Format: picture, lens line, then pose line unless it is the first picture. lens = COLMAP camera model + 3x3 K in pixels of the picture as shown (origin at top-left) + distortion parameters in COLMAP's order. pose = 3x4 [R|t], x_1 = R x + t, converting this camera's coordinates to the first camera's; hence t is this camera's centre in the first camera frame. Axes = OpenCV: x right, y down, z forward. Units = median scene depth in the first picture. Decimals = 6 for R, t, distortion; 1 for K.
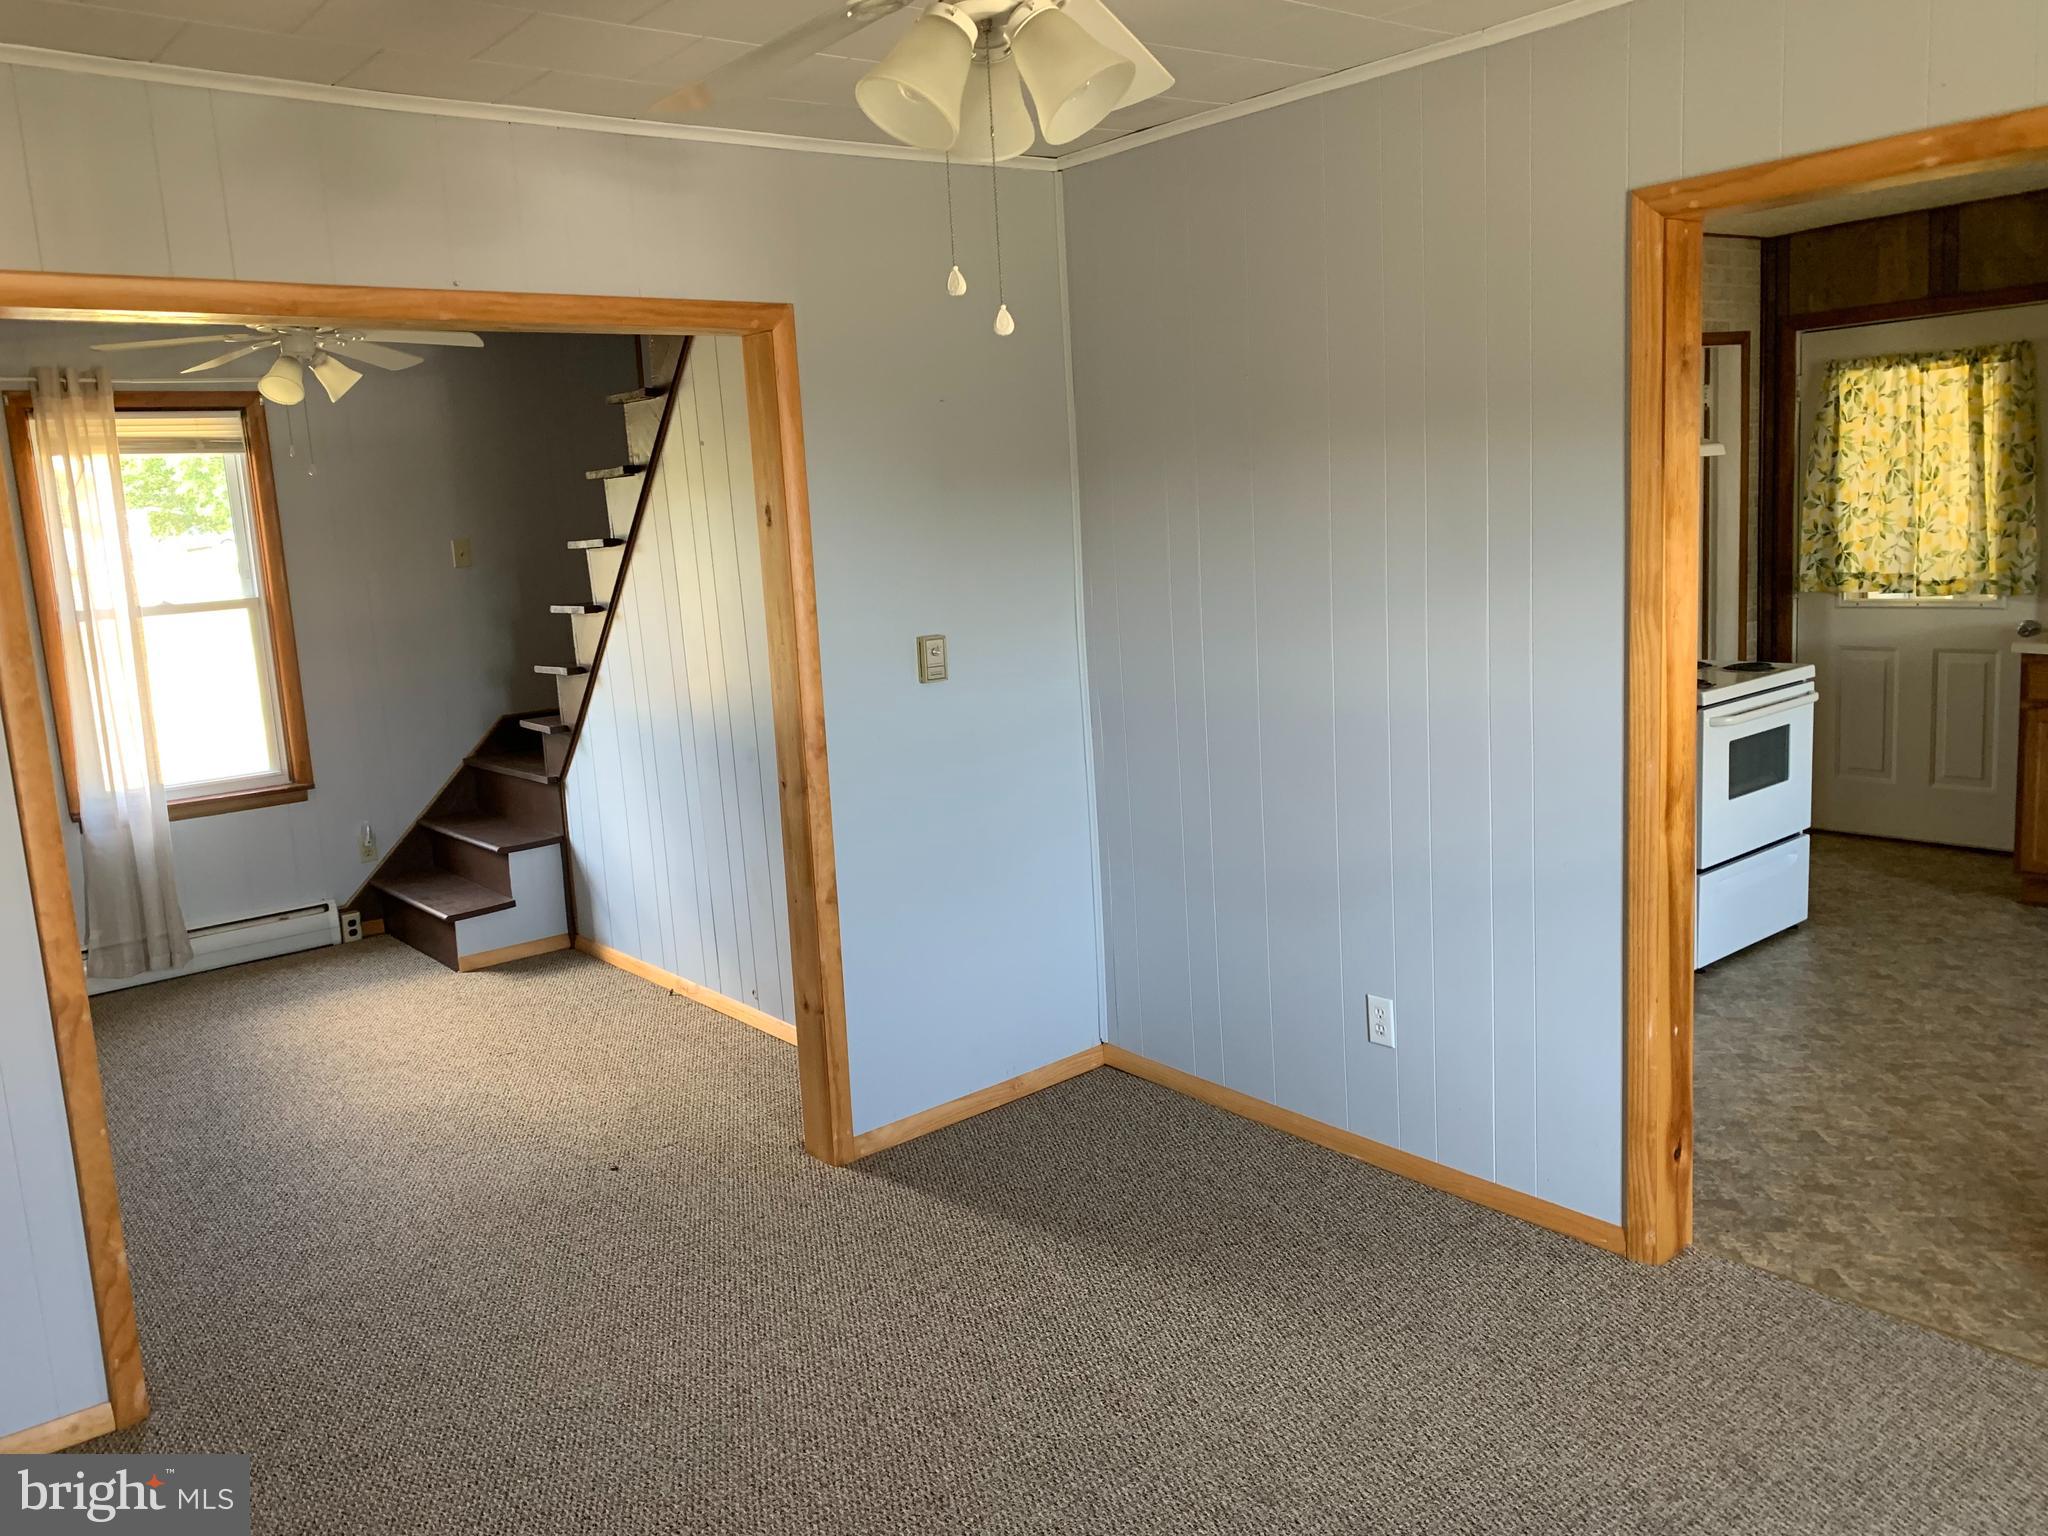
lens RADIAL K [[1584.0, 0, 1037.8], [0, 1584.0, 720.7], [0, 0, 1]] dist [0.054903, -0.026170]
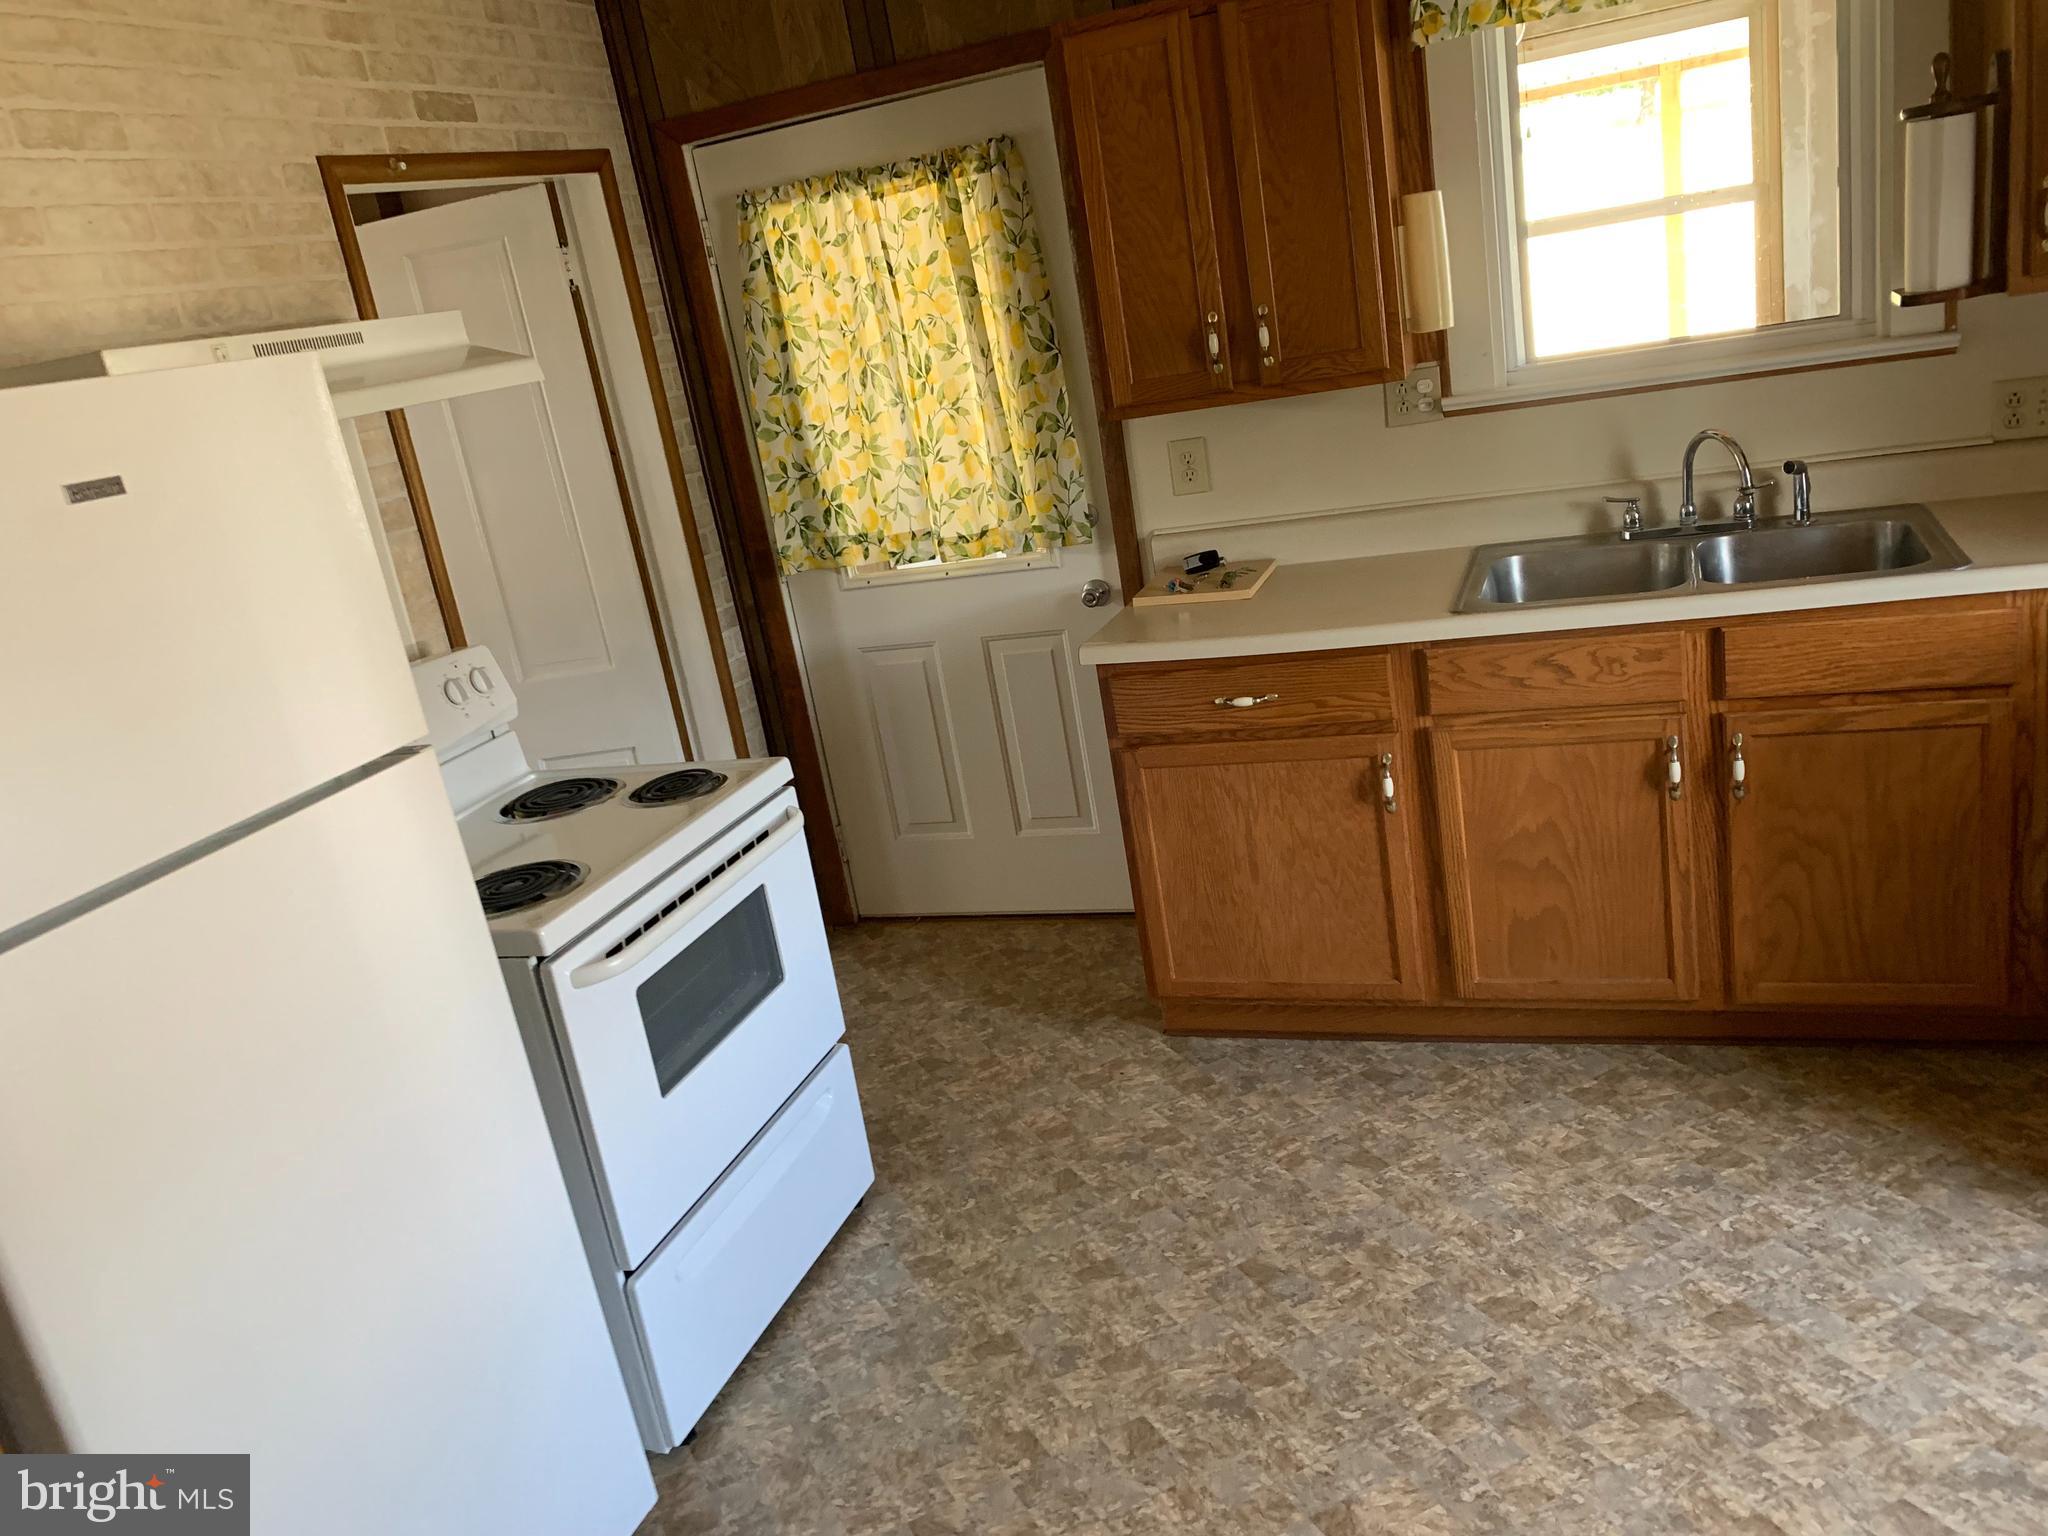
lens RADIAL K [[1584.0, 0, 1025.3], [0, 1584.0, 772.9], [0, 0, 1]] dist [0.054903, -0.026170]
pose [[0.858267, -0.231188, 0.458181, 0.269043], [0.188721, 0.972408, 0.137141, -0.076825], [-0.477244, -0.031236, 0.878216, 0.431218]]
